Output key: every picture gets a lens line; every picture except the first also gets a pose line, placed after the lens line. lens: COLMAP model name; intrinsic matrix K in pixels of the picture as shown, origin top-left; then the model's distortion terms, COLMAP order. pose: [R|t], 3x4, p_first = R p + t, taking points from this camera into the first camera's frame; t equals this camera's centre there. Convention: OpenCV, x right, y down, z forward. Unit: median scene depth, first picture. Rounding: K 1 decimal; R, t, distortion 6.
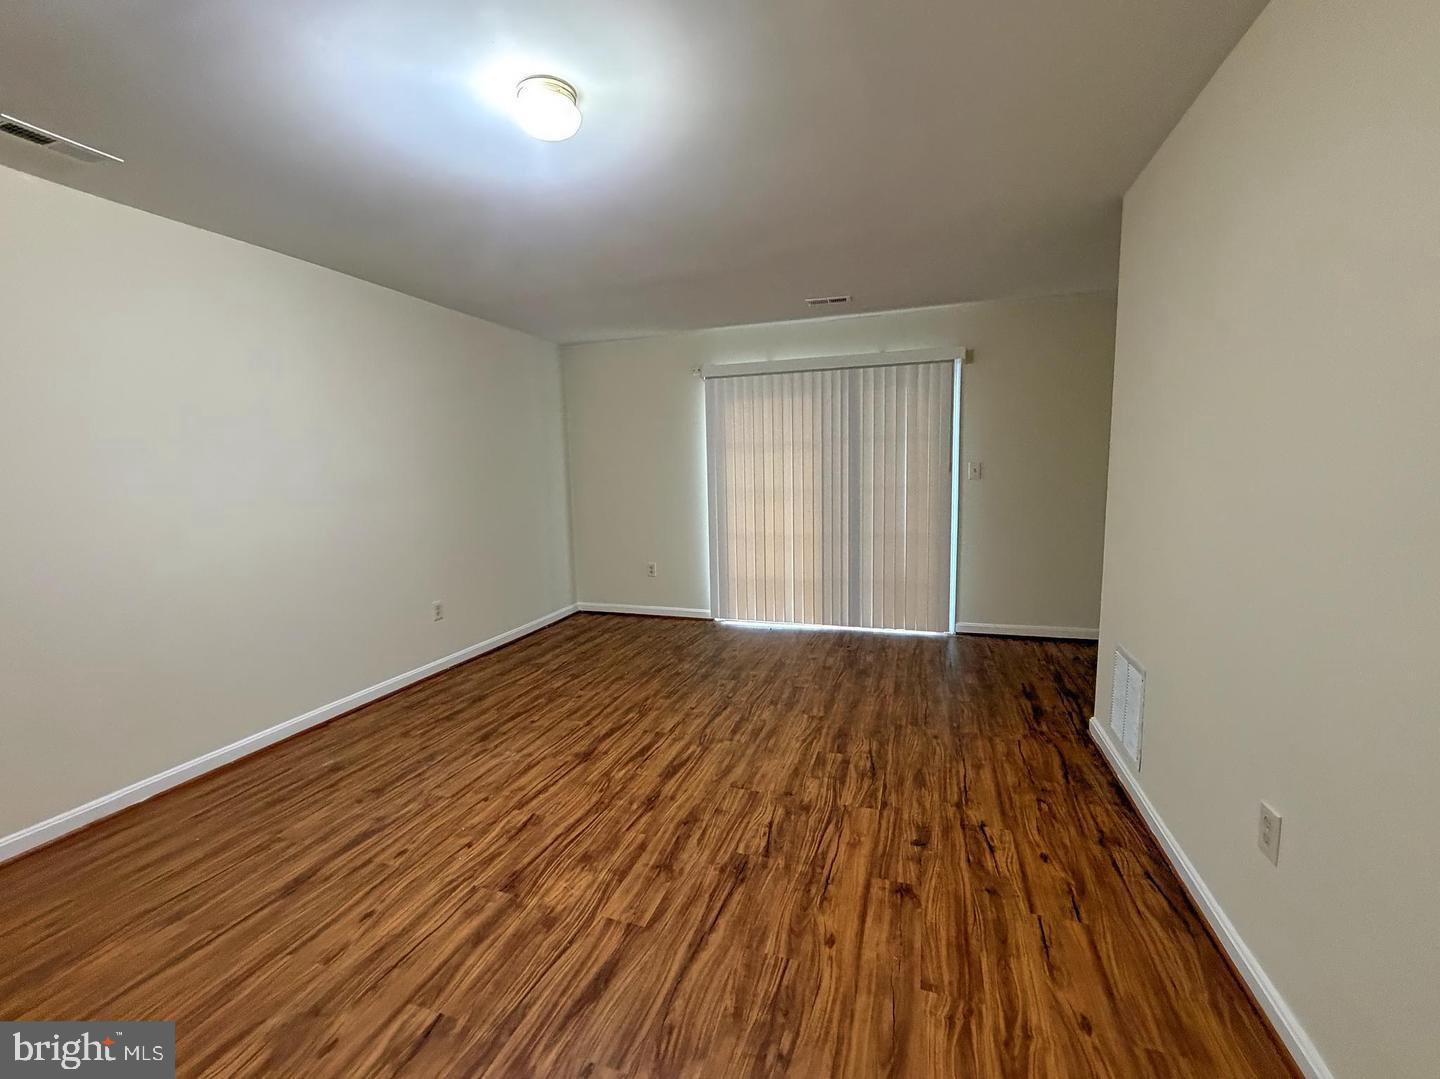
lens RADIAL K [[611.9, 0, 720.0], [0, 611.9, 539.5], [0, 0, 1]] dist [-0.001089, 0.000018]
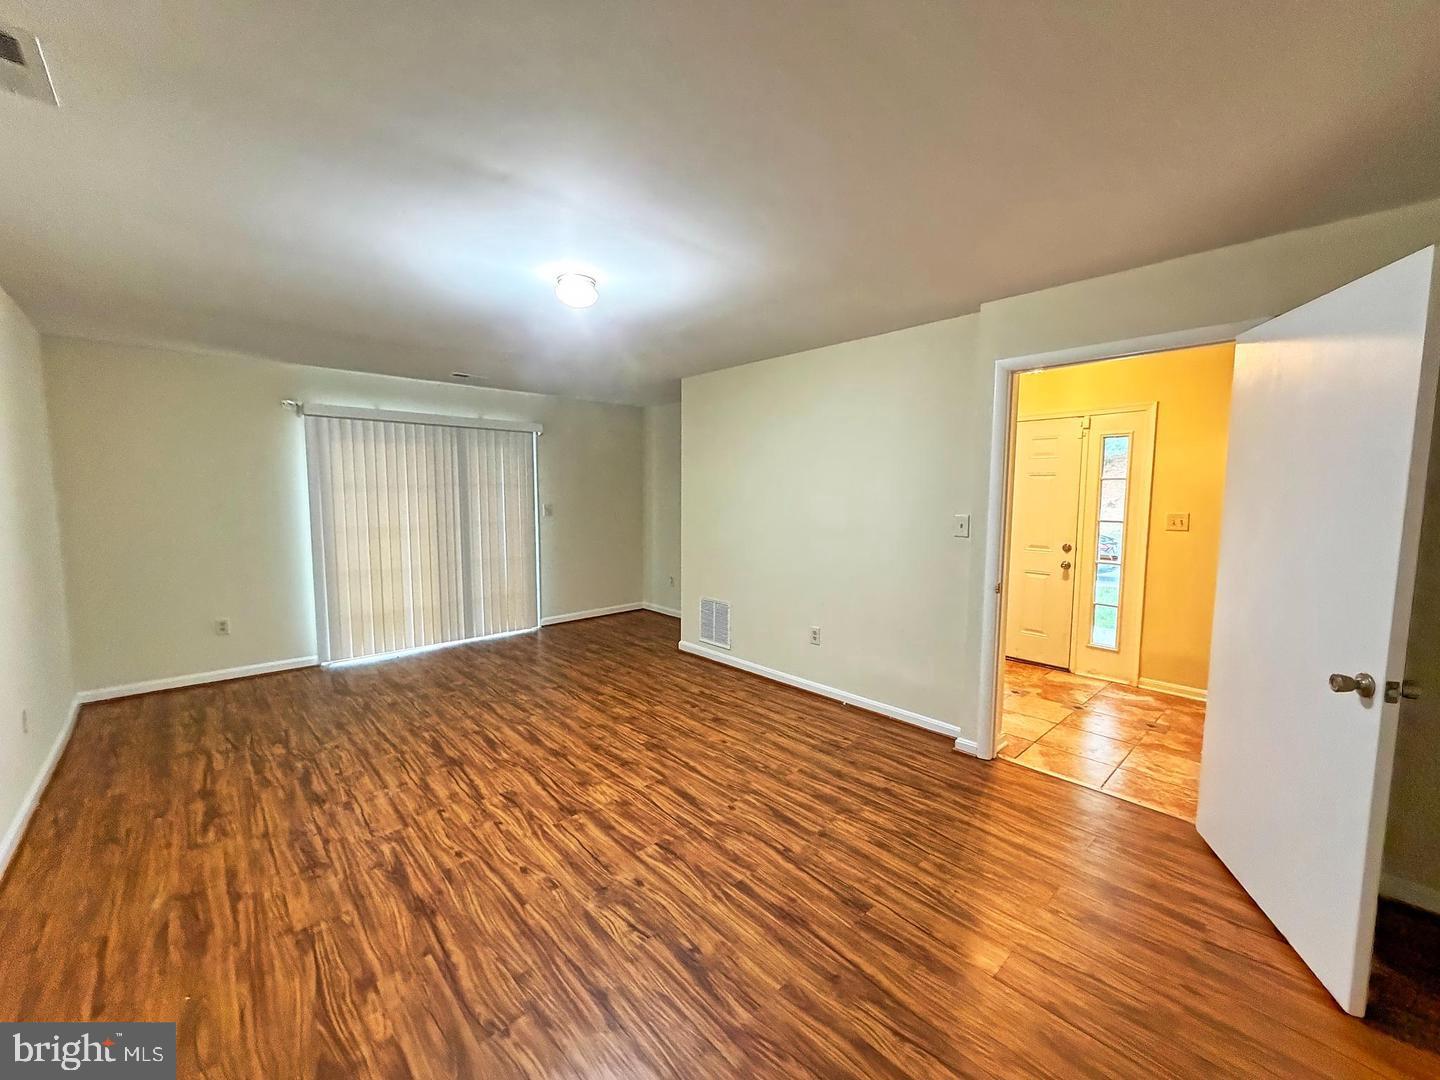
lens RADIAL K [[591.3, 0, 709.2], [0, 591.3, 540.8], [0, 0, 1]] dist [-0.001357, -0.000229]
pose [[0.479449, -0.050701, 0.876104, -0.928467], [0.091495, 0.995777, 0.007556, -0.025375], [-0.872787, 0.076536, 0.482063, 0.014120]]
